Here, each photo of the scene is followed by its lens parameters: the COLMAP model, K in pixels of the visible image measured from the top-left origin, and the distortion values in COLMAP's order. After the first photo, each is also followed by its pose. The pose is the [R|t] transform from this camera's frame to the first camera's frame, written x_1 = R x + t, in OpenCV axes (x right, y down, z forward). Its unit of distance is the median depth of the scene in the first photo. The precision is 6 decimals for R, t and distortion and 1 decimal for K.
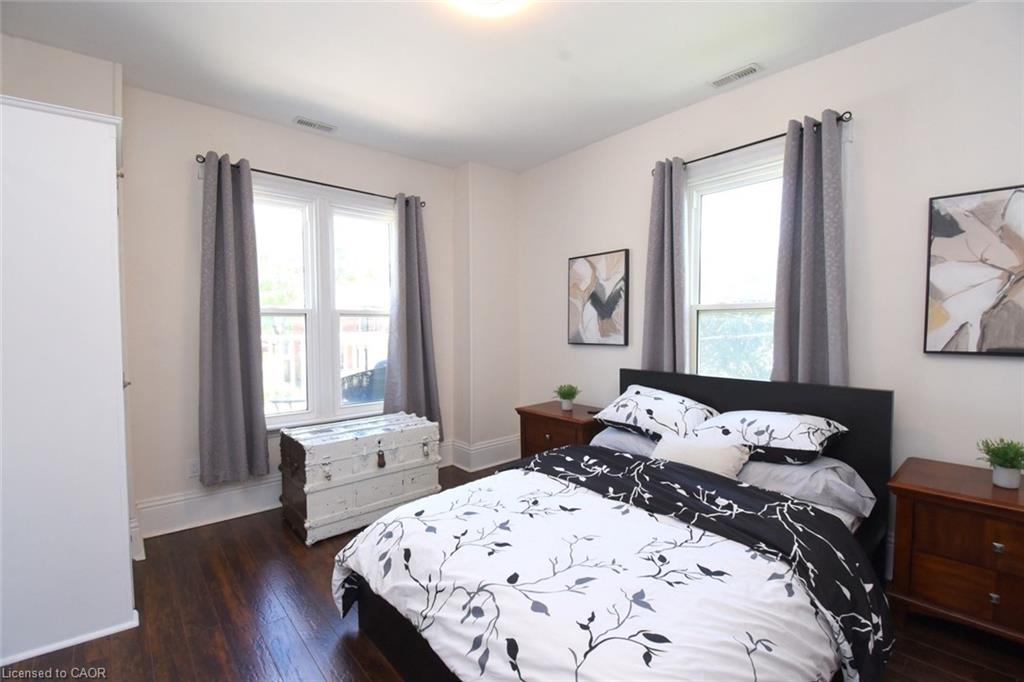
lens RADIAL K [[450.0, 0, 508.0], [0, 450.0, 342.2], [0, 0, 1]] dist [0.016806, -0.023763]
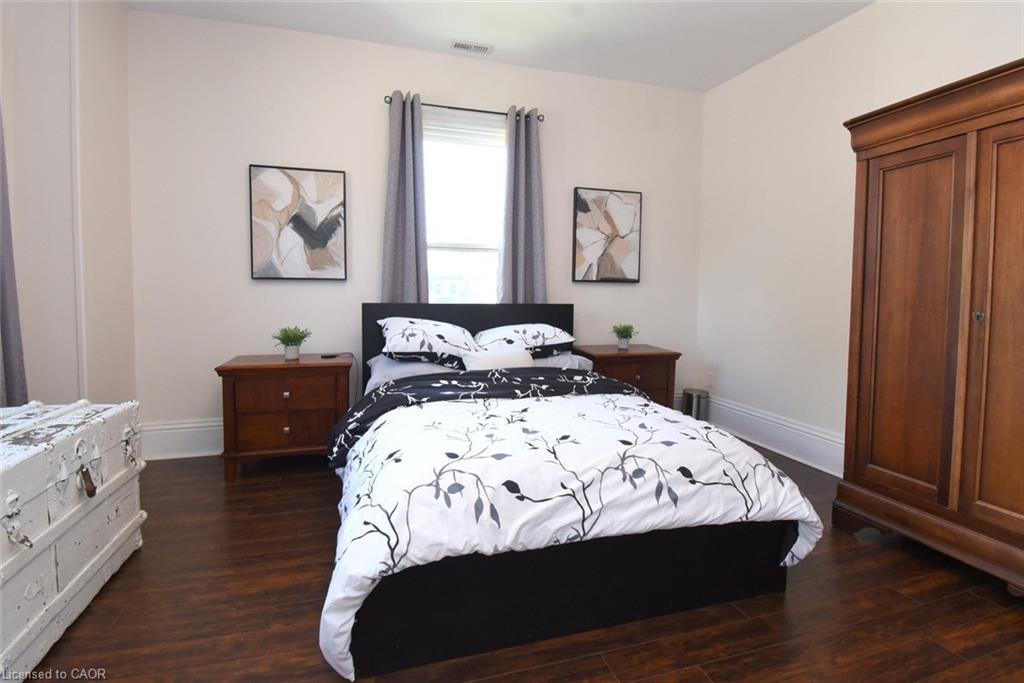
lens RADIAL K [[482.4, 0, 513.2], [0, 482.4, 321.9], [0, 0, 1]] dist [0.017932, -0.024771]
pose [[0.396211, -0.037298, 0.917402, -0.636951], [0.026197, 0.999227, 0.029311, 0.092201], [-0.917786, 0.012420, 0.396882, 0.405918]]
